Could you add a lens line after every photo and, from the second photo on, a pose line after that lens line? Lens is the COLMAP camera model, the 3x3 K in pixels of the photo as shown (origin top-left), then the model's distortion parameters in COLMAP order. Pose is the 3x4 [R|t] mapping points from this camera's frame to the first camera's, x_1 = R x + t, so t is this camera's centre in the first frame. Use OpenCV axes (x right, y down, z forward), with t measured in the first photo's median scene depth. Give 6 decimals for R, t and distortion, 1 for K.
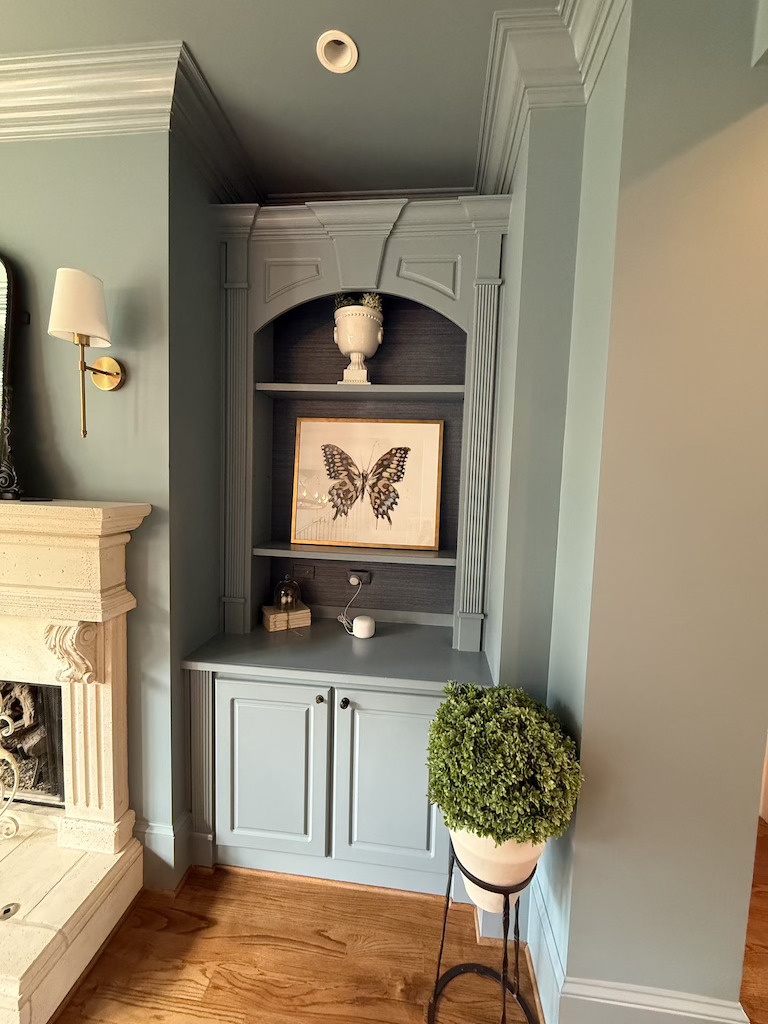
lens RADIAL K [[406.7, 0, 379.4], [0, 406.7, 511.5], [0, 0, 1]] dist [-0.001548, -0.000688]
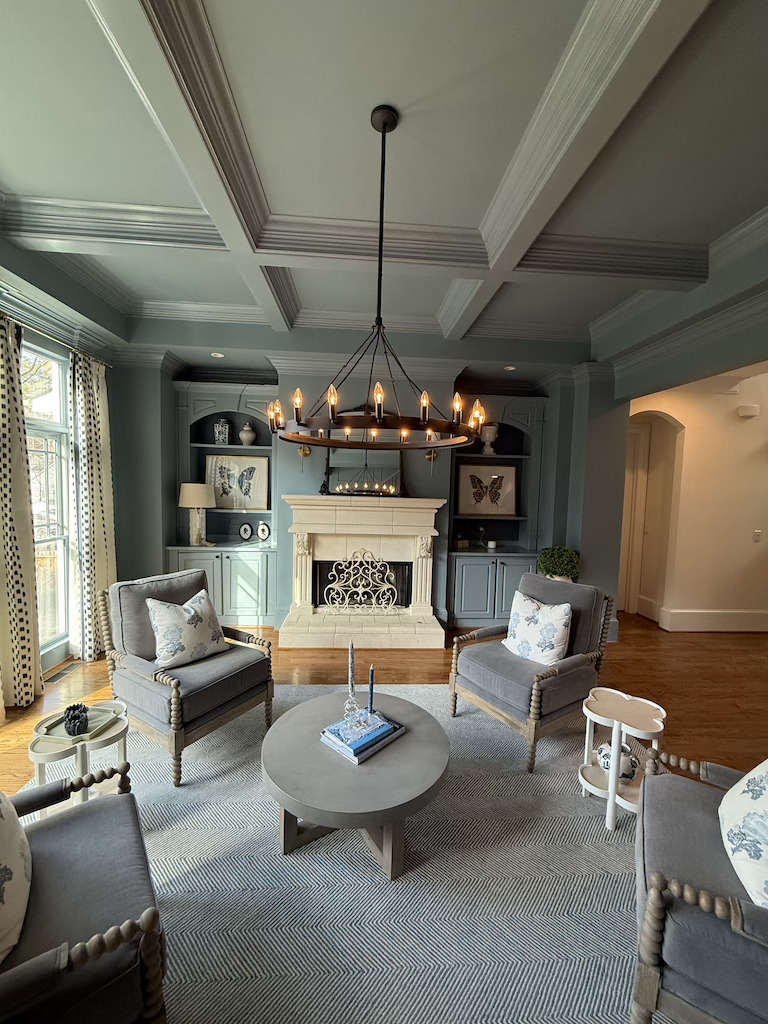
lens RADIAL K [[406.7, 0, 384.2], [0, 406.7, 511.5], [0, 0, 1]] dist [-0.001548, -0.000688]
pose [[0.983118, -0.018662, 0.182018, -1.424505], [0.017321, 0.999810, 0.008951, 0.038880], [-0.182150, -0.005648, 0.983254, -1.746501]]
